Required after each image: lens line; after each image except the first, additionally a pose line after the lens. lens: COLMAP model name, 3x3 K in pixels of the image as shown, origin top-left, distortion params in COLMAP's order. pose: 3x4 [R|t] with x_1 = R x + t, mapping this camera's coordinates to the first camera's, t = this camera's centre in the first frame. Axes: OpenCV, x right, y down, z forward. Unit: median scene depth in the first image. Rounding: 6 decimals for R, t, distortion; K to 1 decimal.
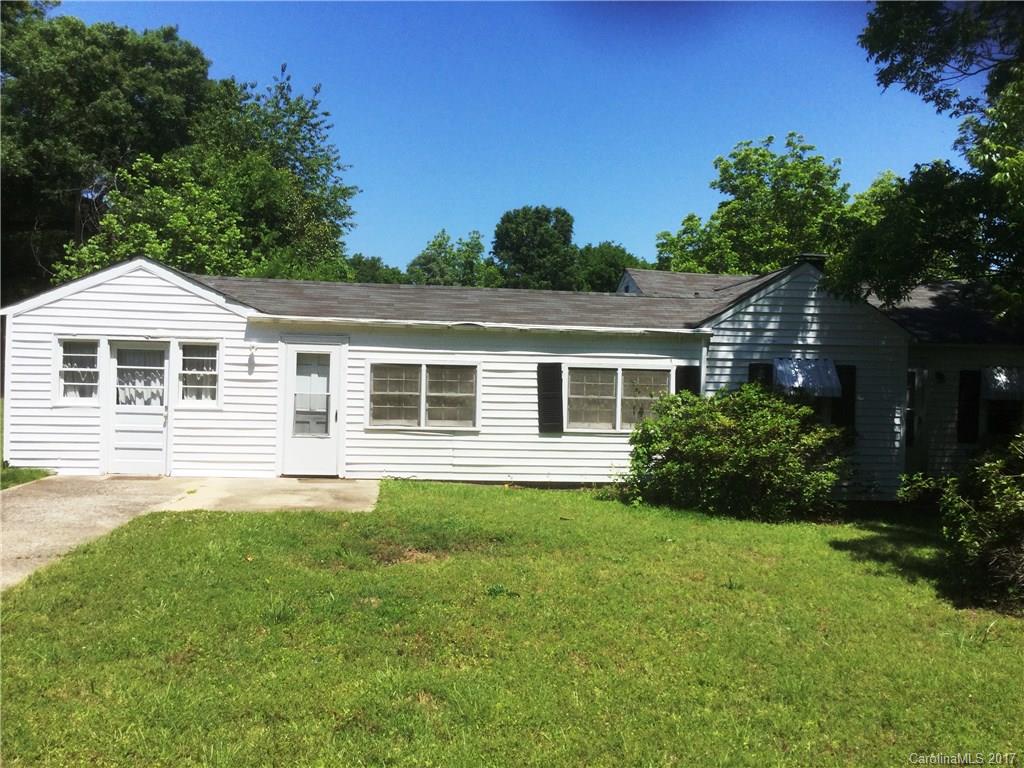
lens RADIAL K [[913.7, 0, 509.0], [0, 913.7, 389.1], [0, 0, 1]] dist [0.015331, -0.048276]
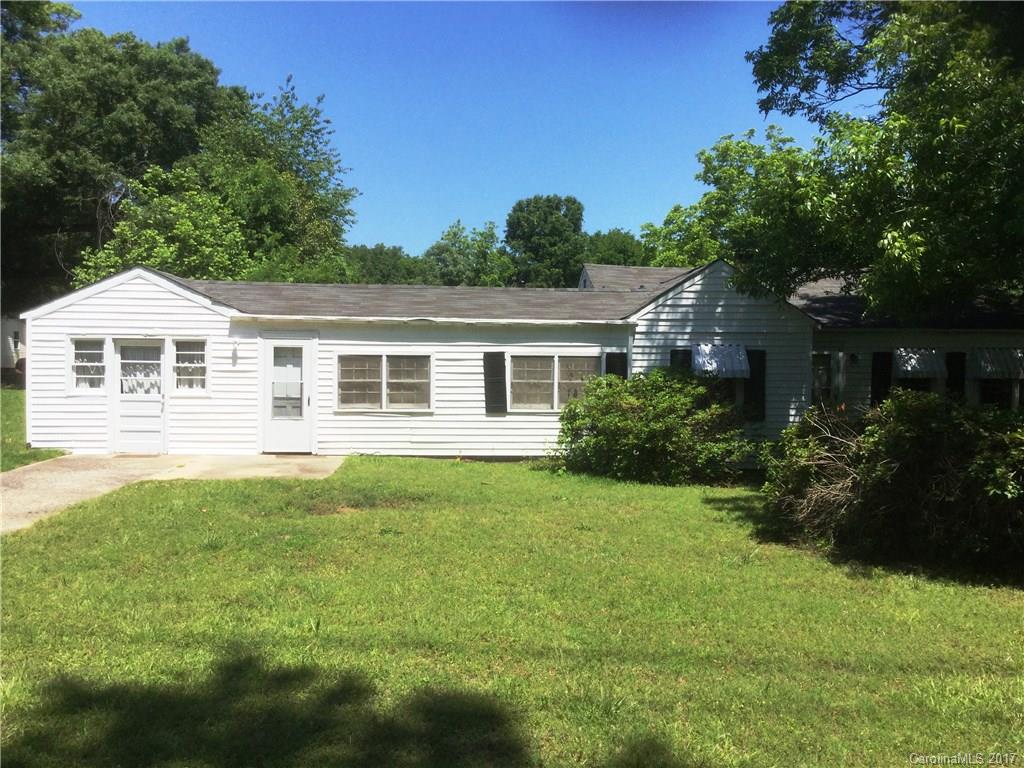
lens RADIAL K [[913.7, 0, 514.7], [0, 913.7, 379.5], [0, 0, 1]] dist [0.015331, -0.048276]
pose [[0.999512, -0.014639, -0.027611, 0.100909], [0.014808, 0.999873, 0.005914, -0.000576], [0.027520, -0.006320, 0.999601, -0.146218]]
